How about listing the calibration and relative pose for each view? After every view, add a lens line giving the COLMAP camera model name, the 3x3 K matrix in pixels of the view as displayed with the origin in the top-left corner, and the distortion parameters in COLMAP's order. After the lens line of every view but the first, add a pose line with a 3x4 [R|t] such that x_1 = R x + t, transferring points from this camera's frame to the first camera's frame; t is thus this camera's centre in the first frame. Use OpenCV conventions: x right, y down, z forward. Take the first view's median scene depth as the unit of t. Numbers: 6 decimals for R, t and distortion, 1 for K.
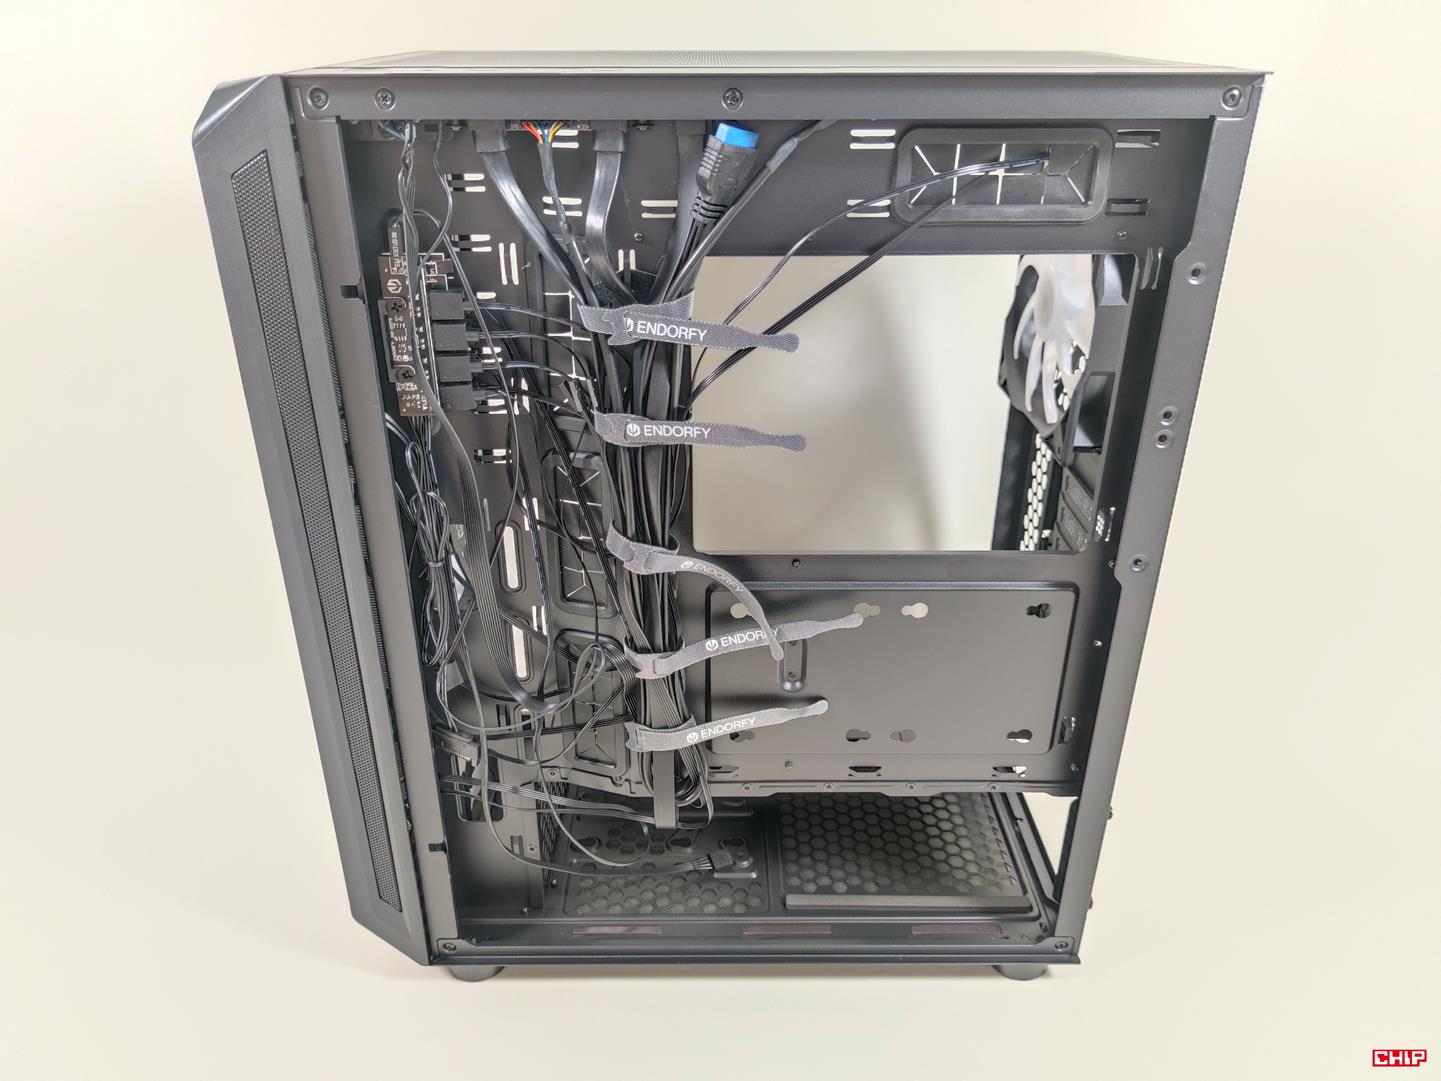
lens RADIAL K [[1061.6, 0, 706.8], [0, 1061.6, 536.5], [0, 0, 1]] dist [0.033975, -0.069281]
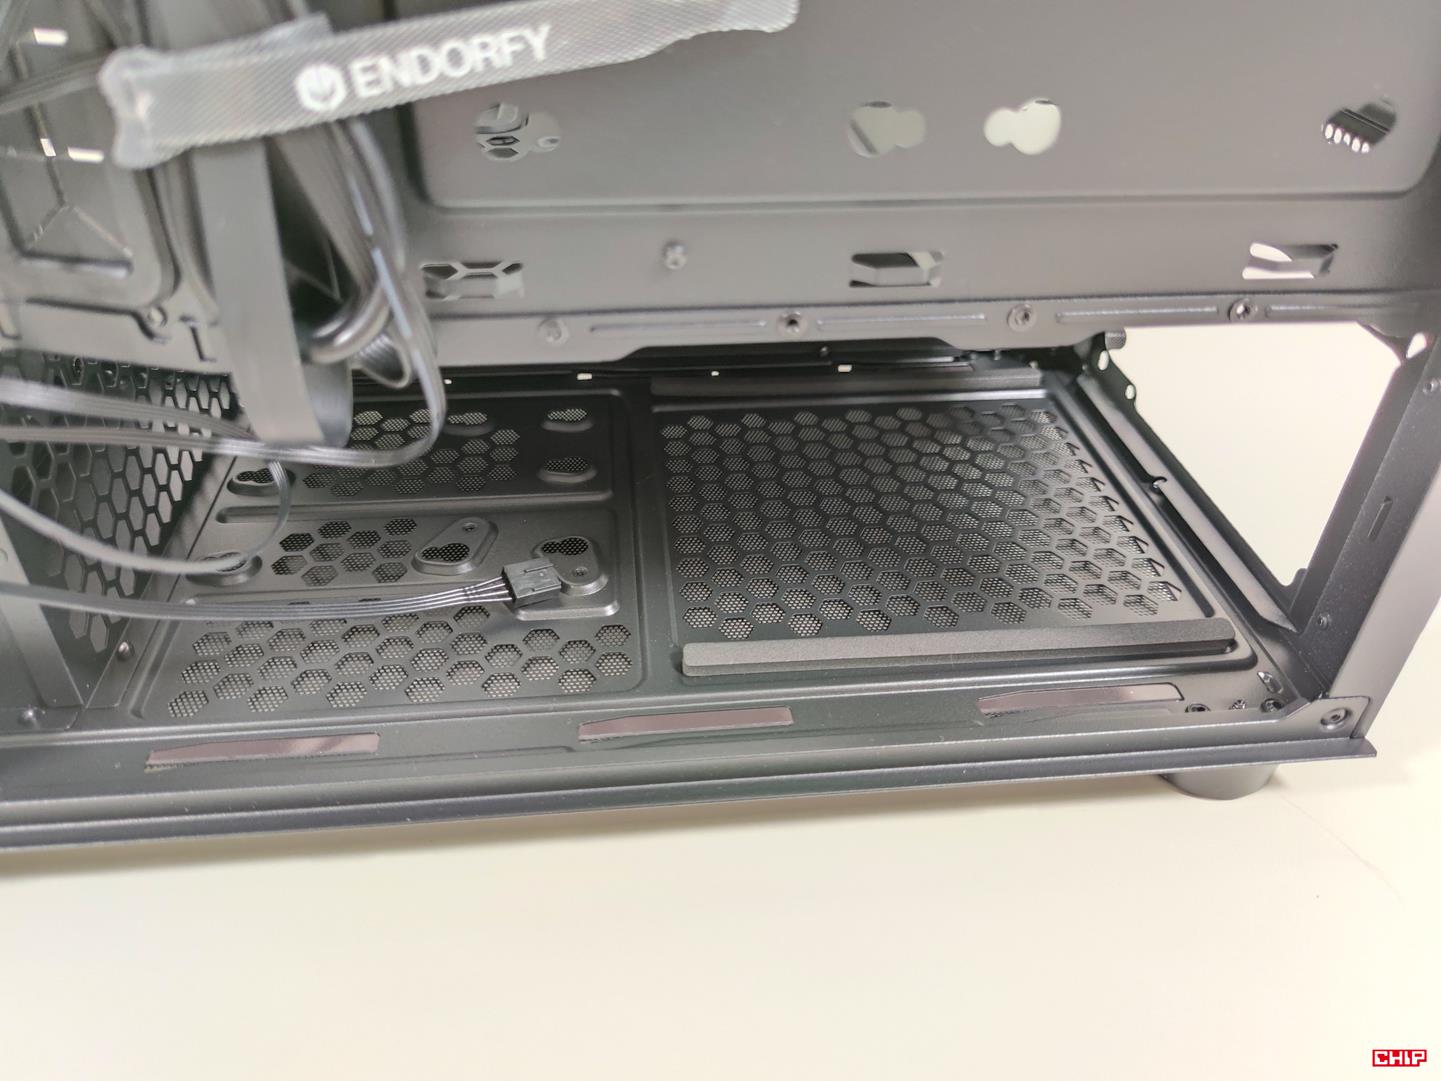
lens RADIAL K [[1061.6, 0, 729.2], [0, 1061.6, 538.6], [0, 0, 1]] dist [0.033975, -0.069281]
pose [[0.993223, -0.041847, 0.108428, 0.048743], [0.022199, 0.984061, 0.176441, 0.219971], [-0.114083, -0.172838, 0.978321, 0.589327]]
